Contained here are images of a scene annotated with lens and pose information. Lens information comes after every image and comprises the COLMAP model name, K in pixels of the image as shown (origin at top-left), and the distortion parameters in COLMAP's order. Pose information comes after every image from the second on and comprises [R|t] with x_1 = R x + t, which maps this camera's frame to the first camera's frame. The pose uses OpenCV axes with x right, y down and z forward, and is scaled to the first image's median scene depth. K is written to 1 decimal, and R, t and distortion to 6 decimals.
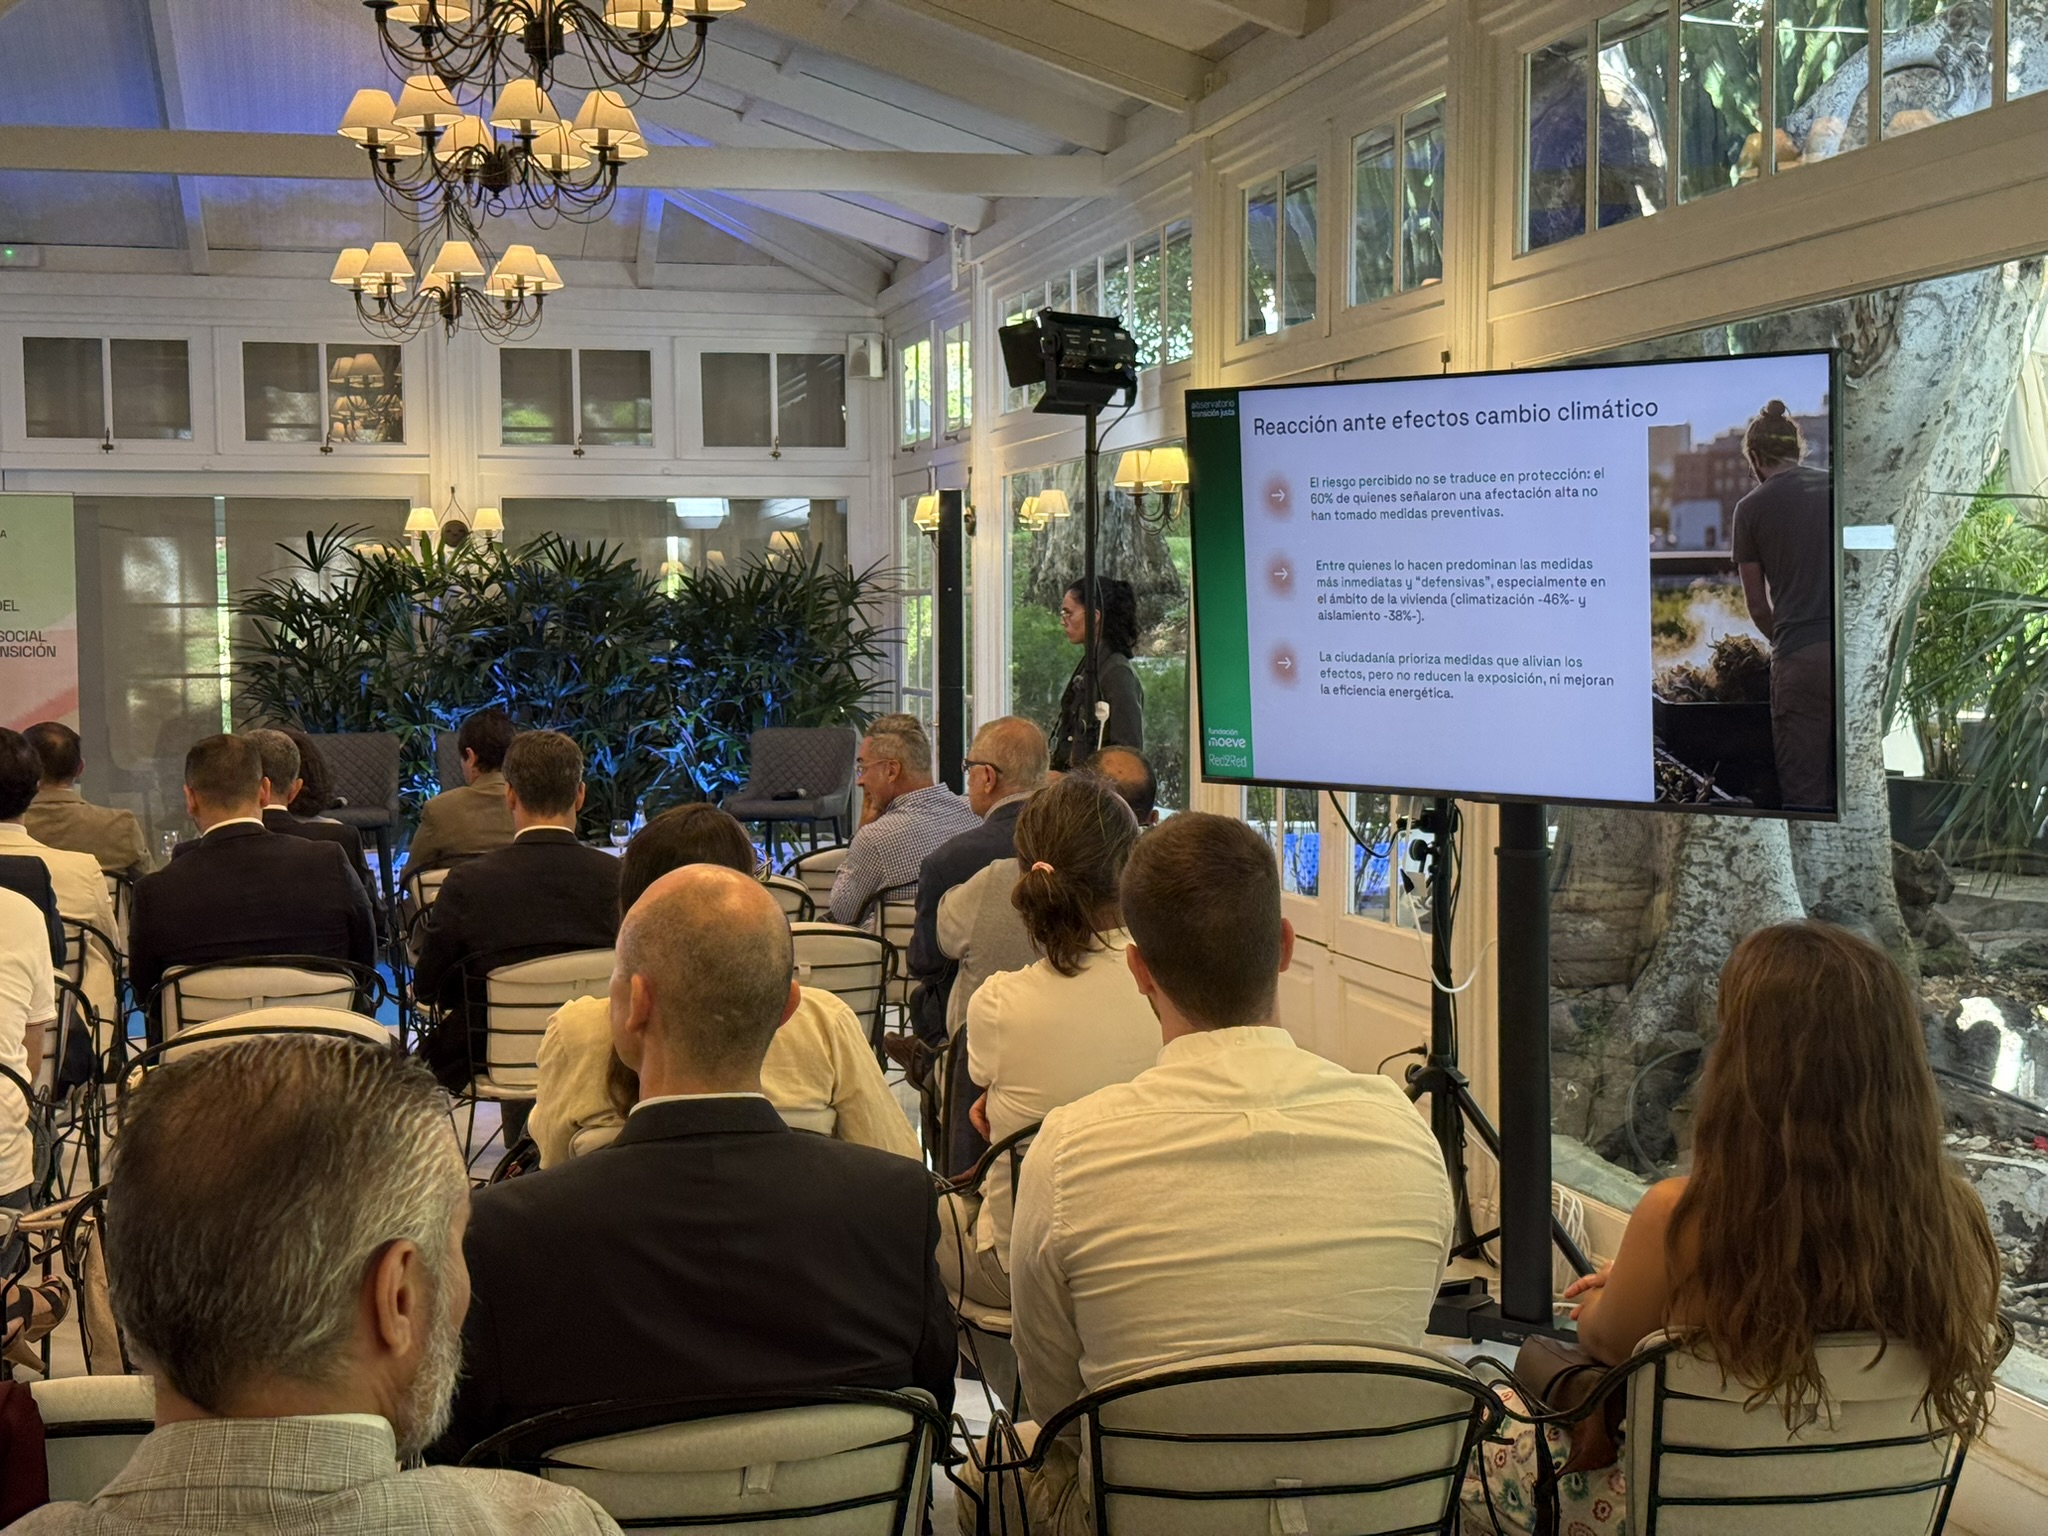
lens RADIAL K [[2782.9, 0, 1040.6], [0, 2782.9, 774.8], [0, 0, 1]] dist [0.090368, 0.000000]
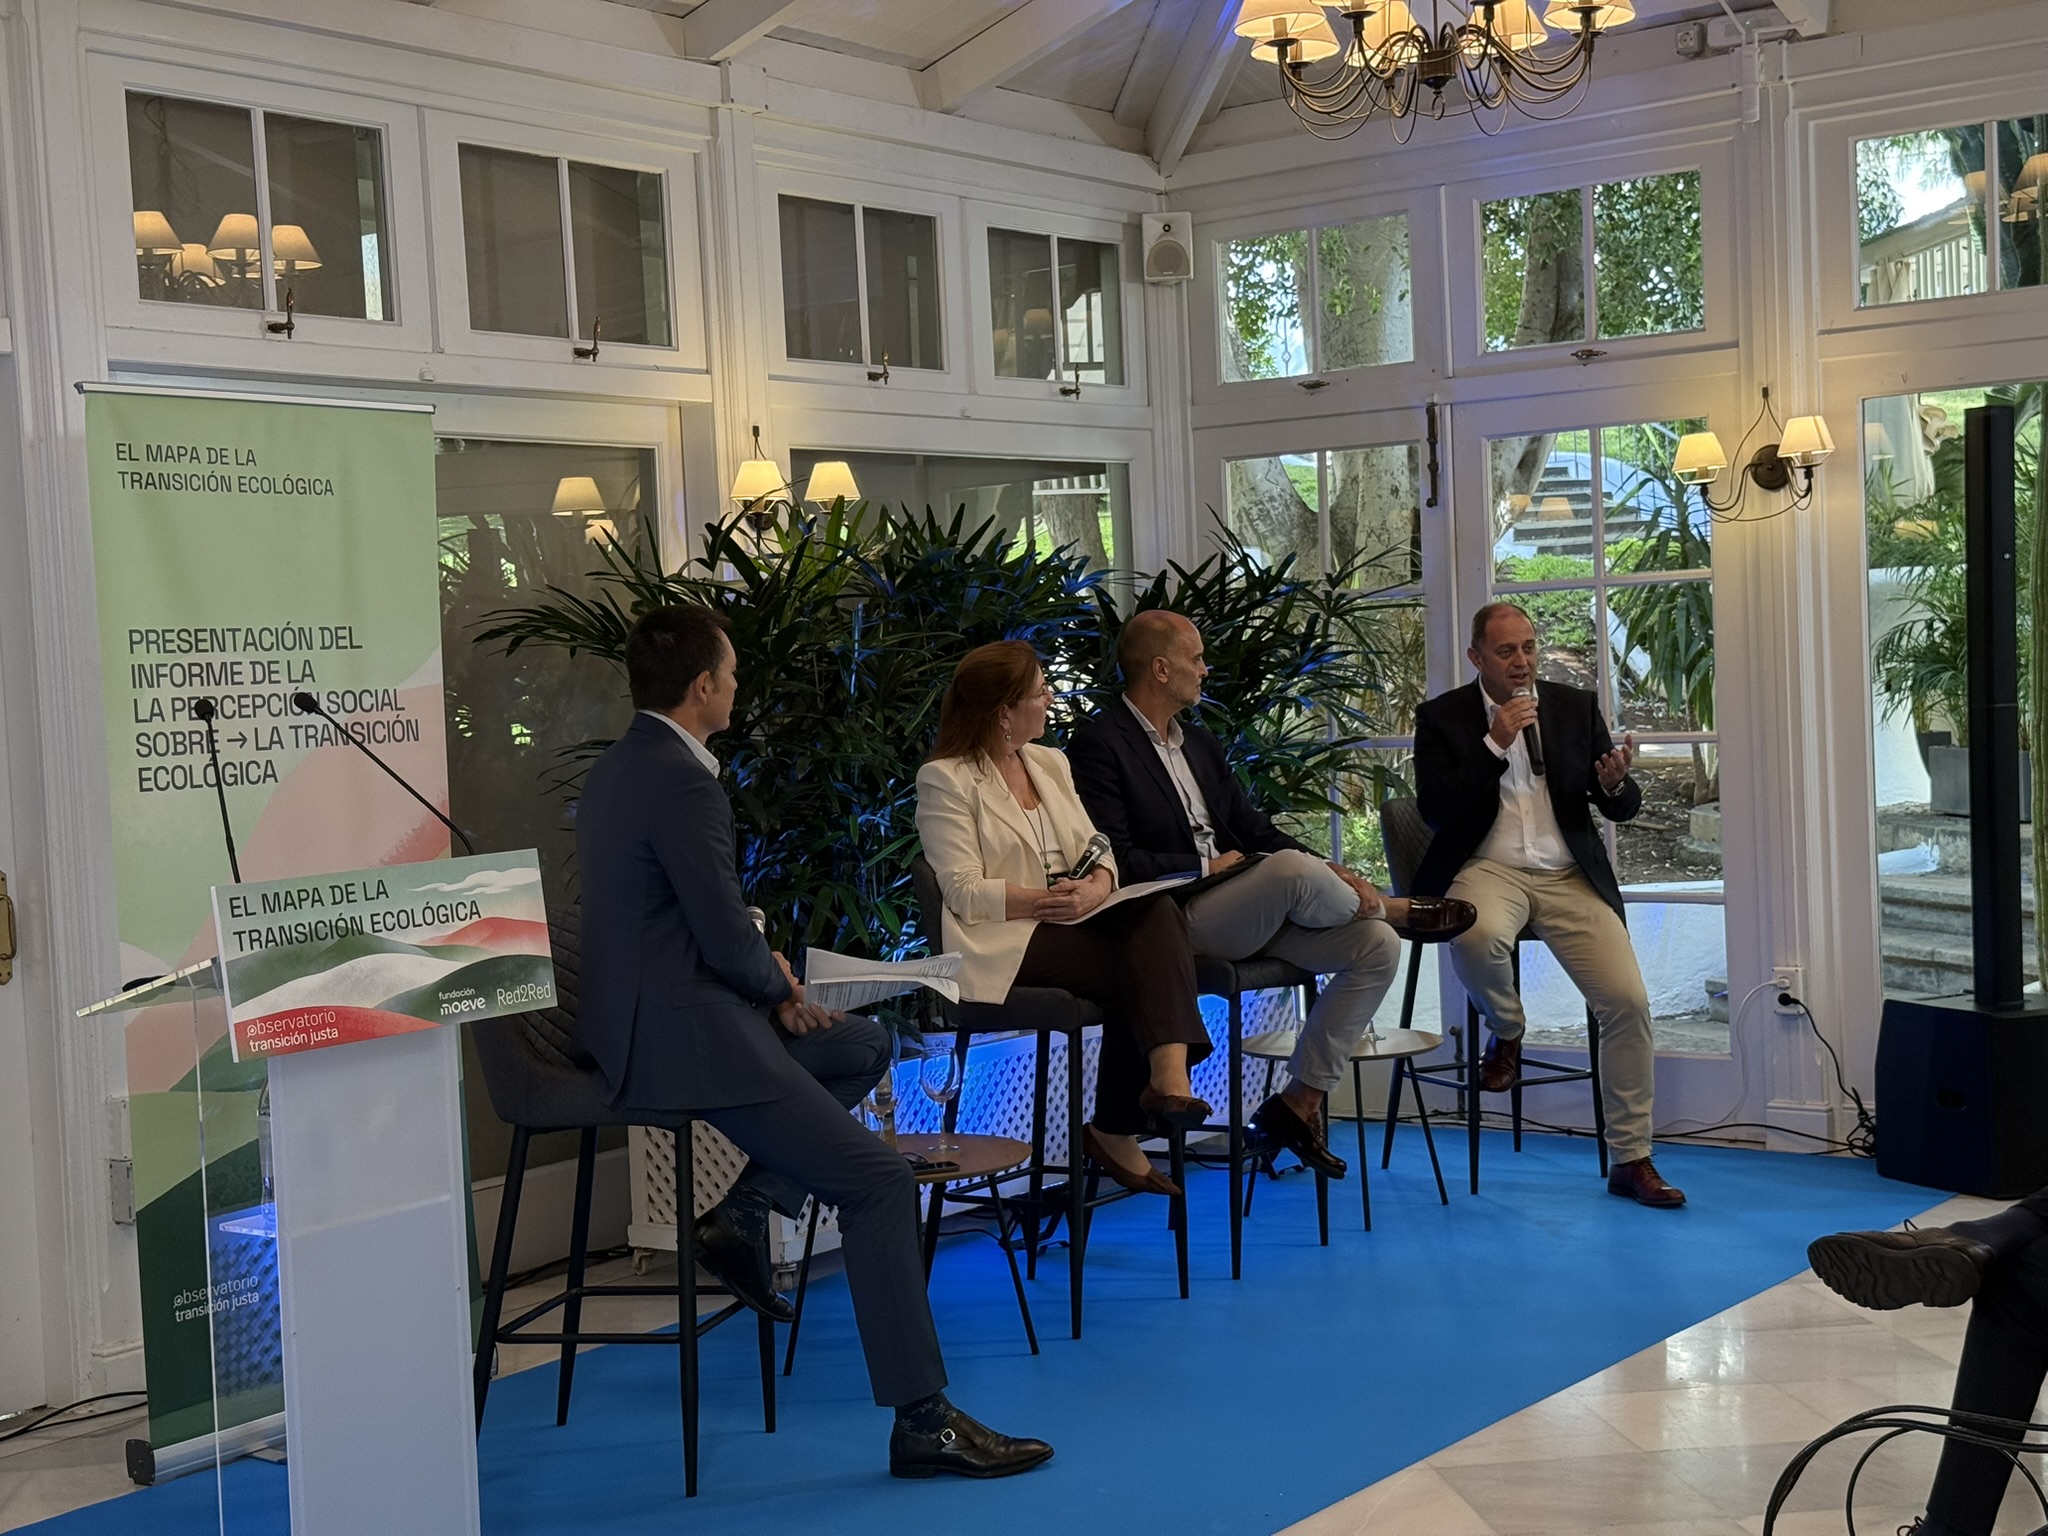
lens RADIAL K [[2782.9, 0, 1024.7], [0, 2782.9, 800.3], [0, 0, 1]] dist [0.090368, 0.000000]
pose [[0.801821, -0.058811, 0.594663, -0.520645], [0.071061, 0.997468, 0.002831, -0.024045], [-0.593324, 0.039987, 0.803970, 0.515430]]
